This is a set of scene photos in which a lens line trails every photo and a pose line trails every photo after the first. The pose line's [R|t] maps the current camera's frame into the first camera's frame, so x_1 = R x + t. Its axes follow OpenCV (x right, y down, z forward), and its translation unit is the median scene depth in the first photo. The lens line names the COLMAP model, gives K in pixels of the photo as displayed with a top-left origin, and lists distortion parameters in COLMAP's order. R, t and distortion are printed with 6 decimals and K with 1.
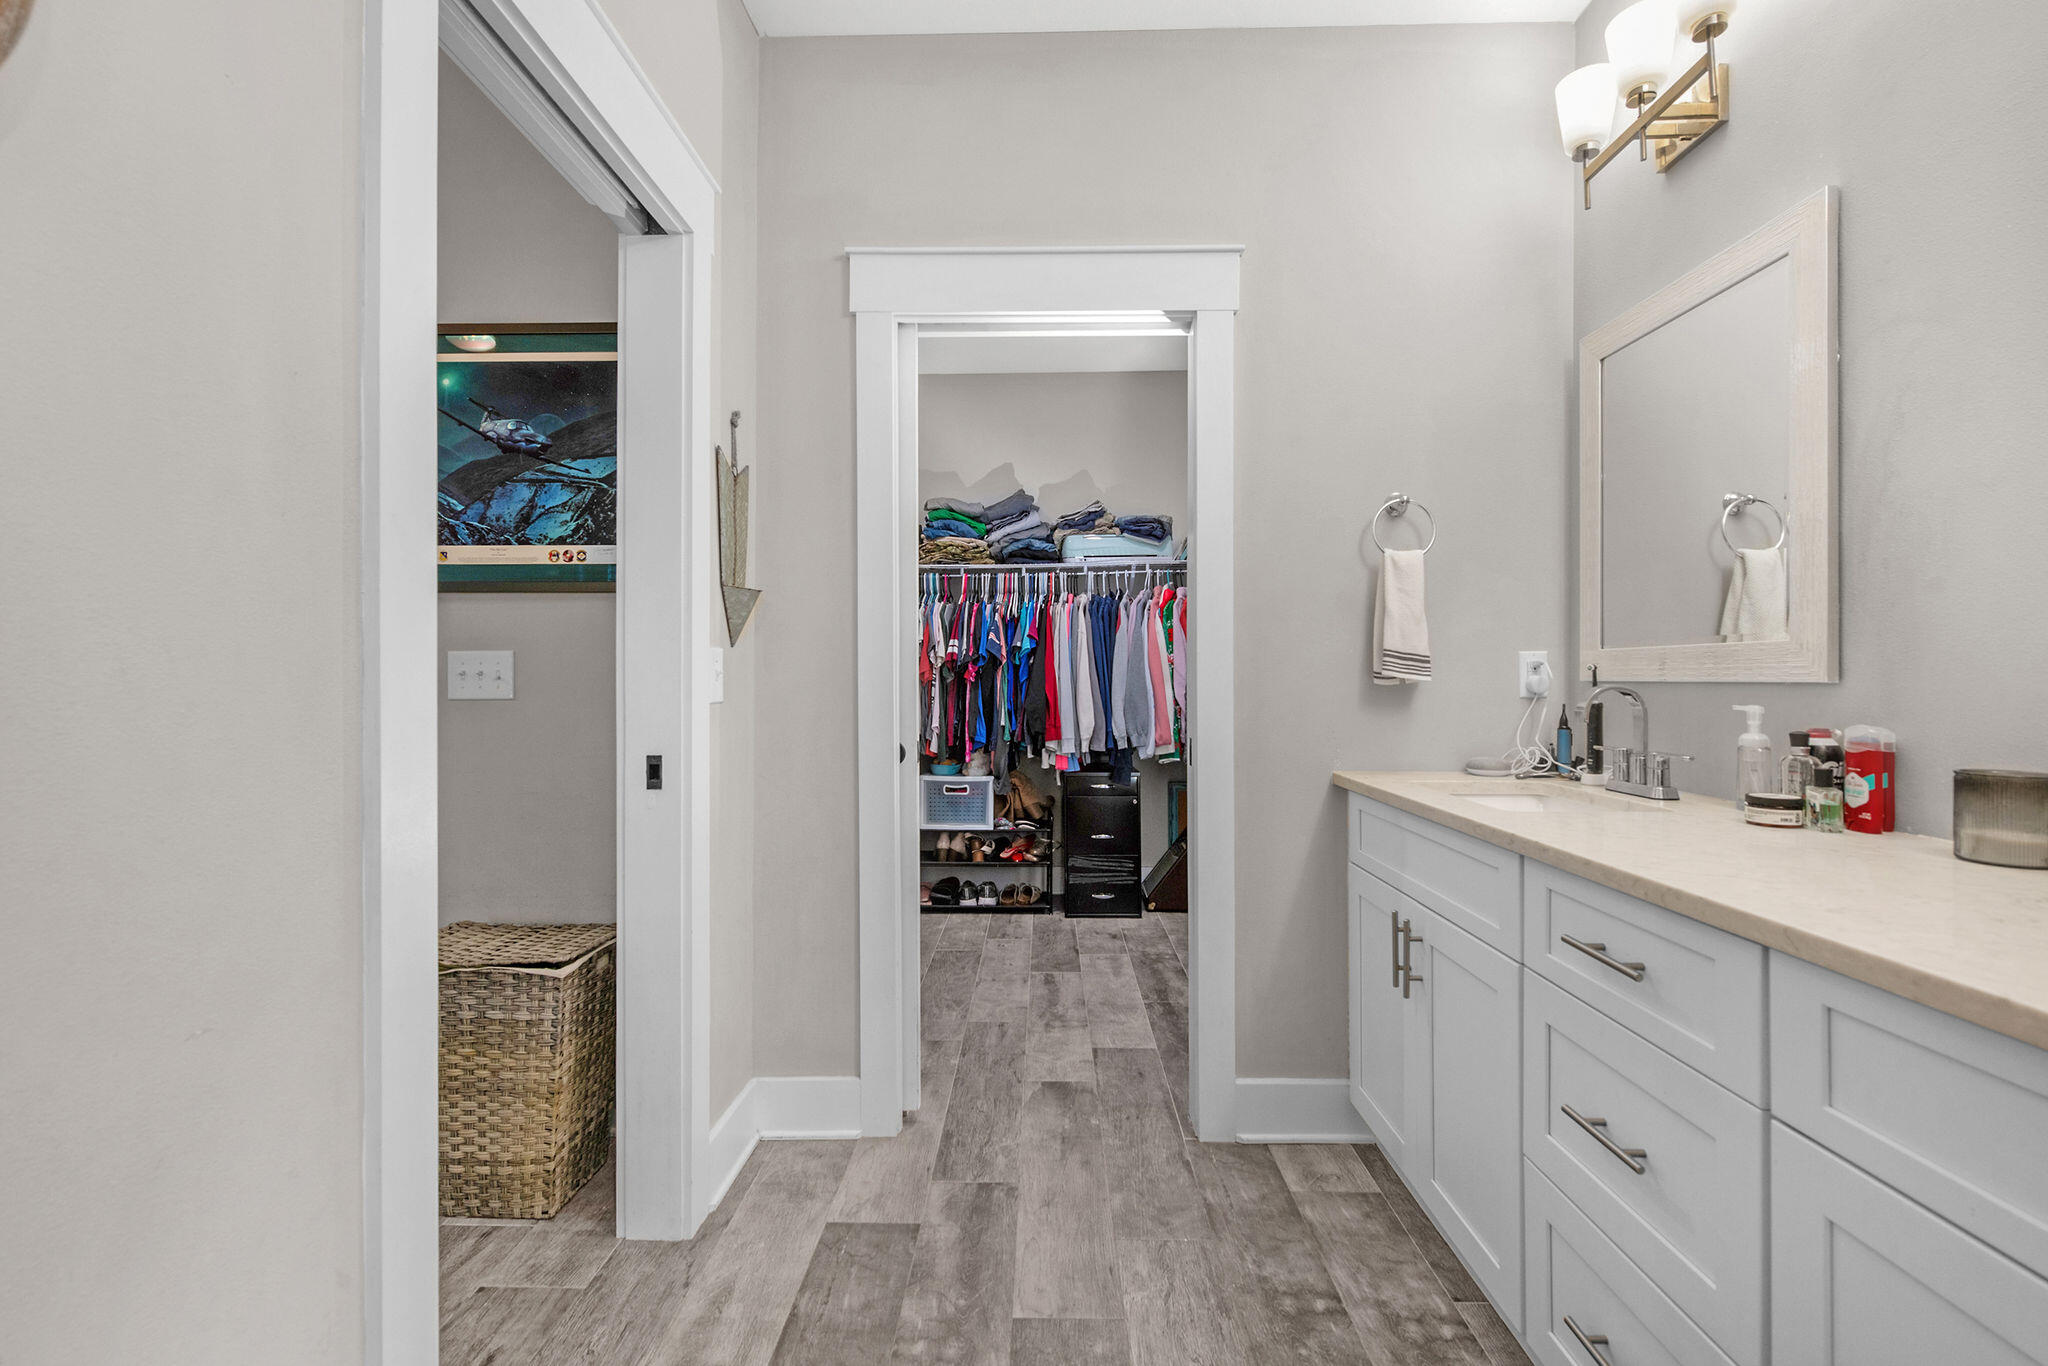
lens RADIAL K [[827.6, 0, 1027.1], [0, 827.6, 679.3], [0, 0, 1]] dist [-0.001346, -0.000344]
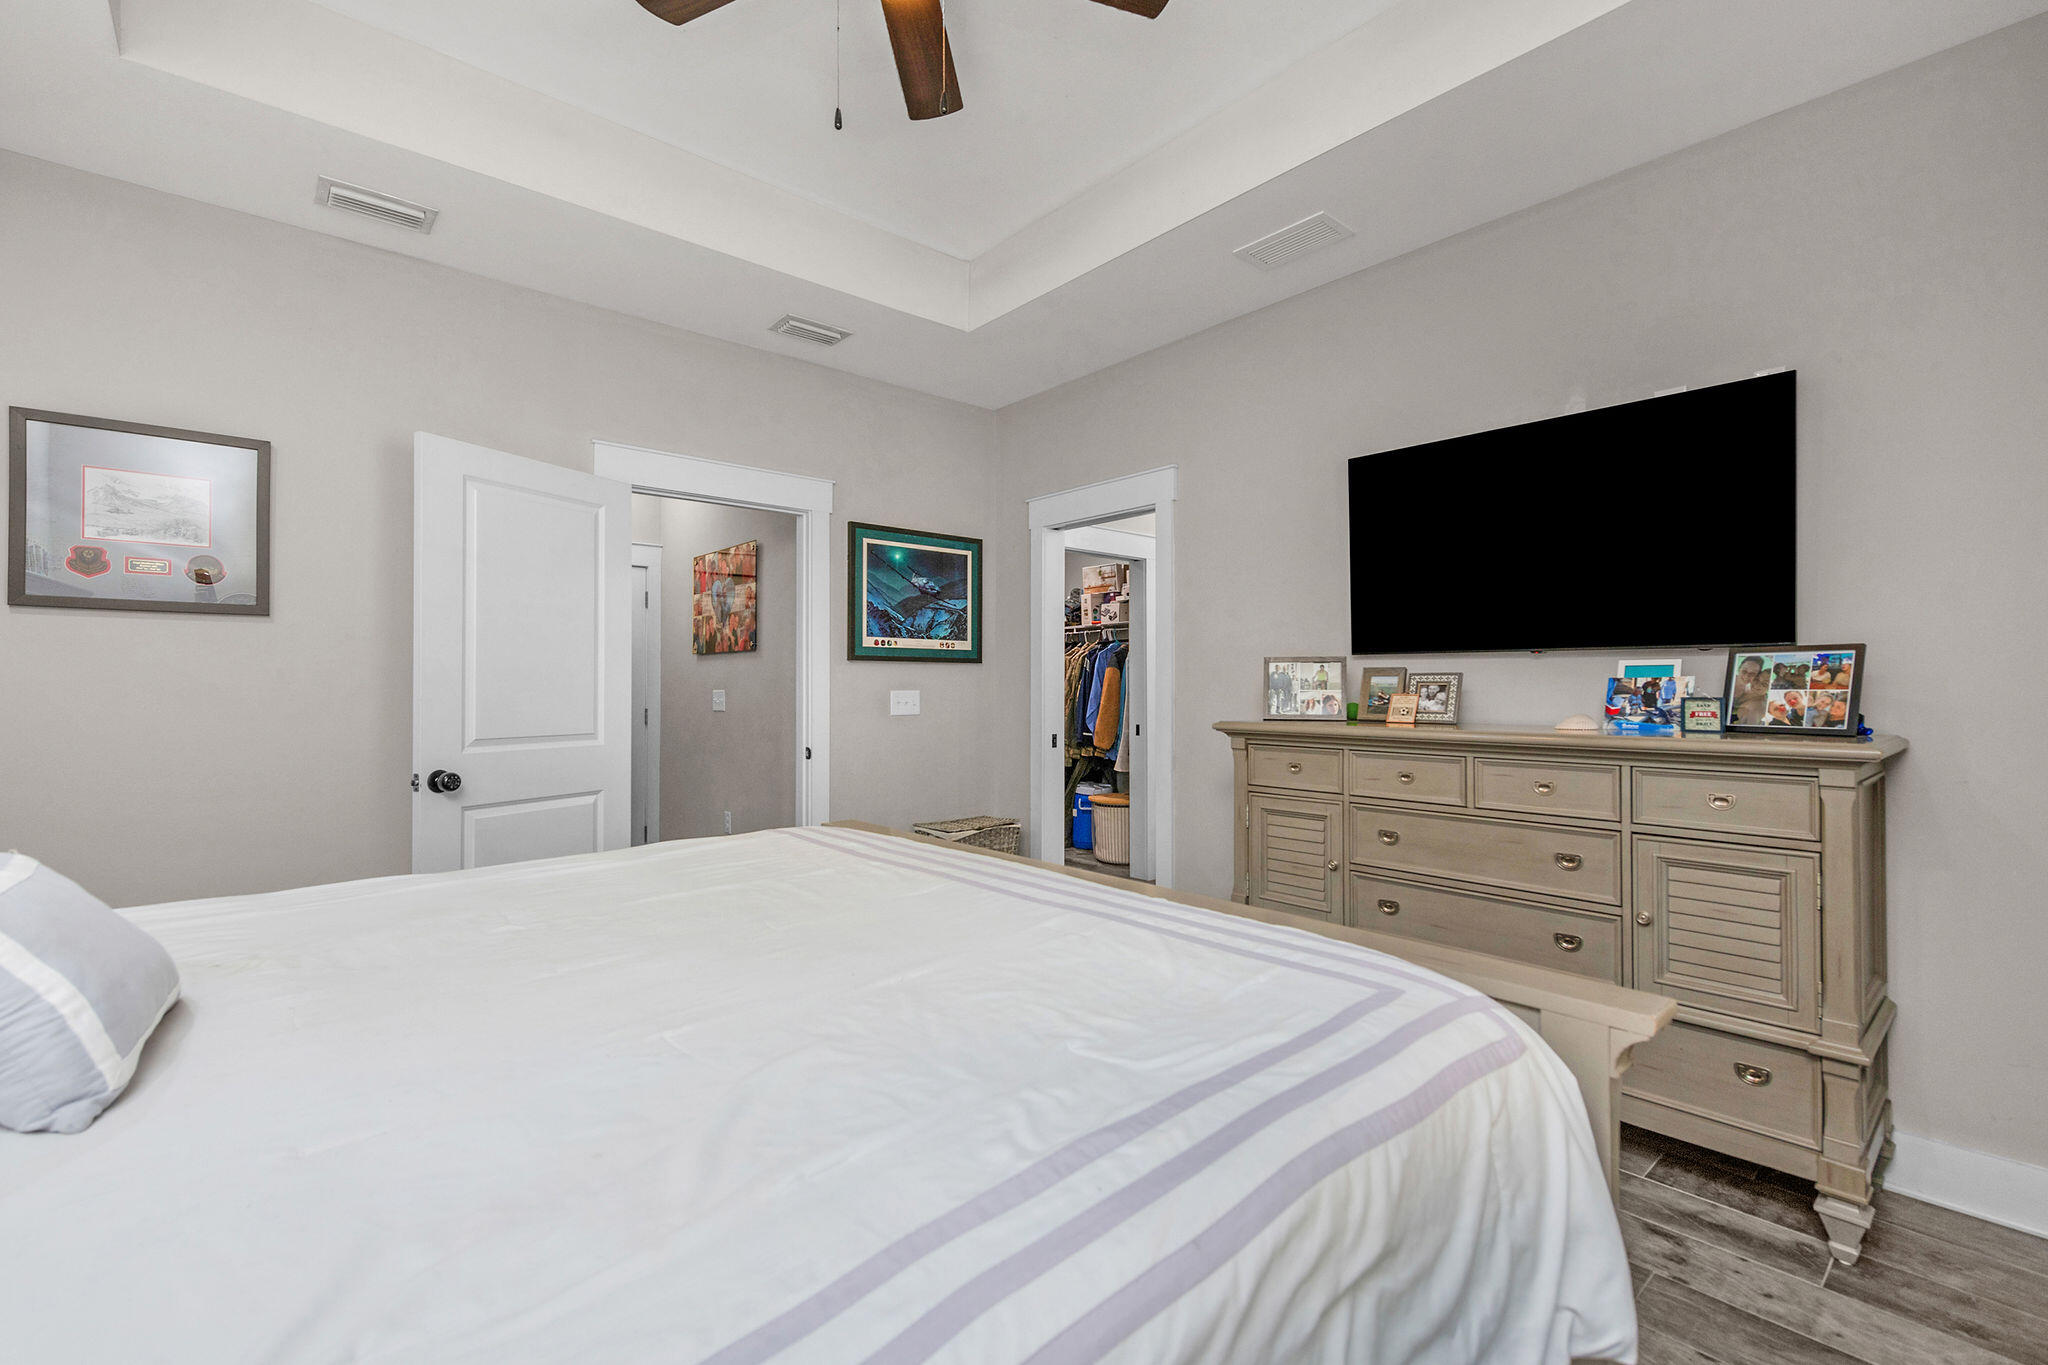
lens RADIAL K [[827.6, 0, 1023.0], [0, 827.6, 683.8], [0, 0, 1]] dist [-0.001346, -0.000344]
pose [[0.755528, 0.000004, 0.655117, -1.783916], [0.003758, 0.999984, -0.004340, -0.041617], [-0.655106, 0.005741, 0.755515, -0.708690]]
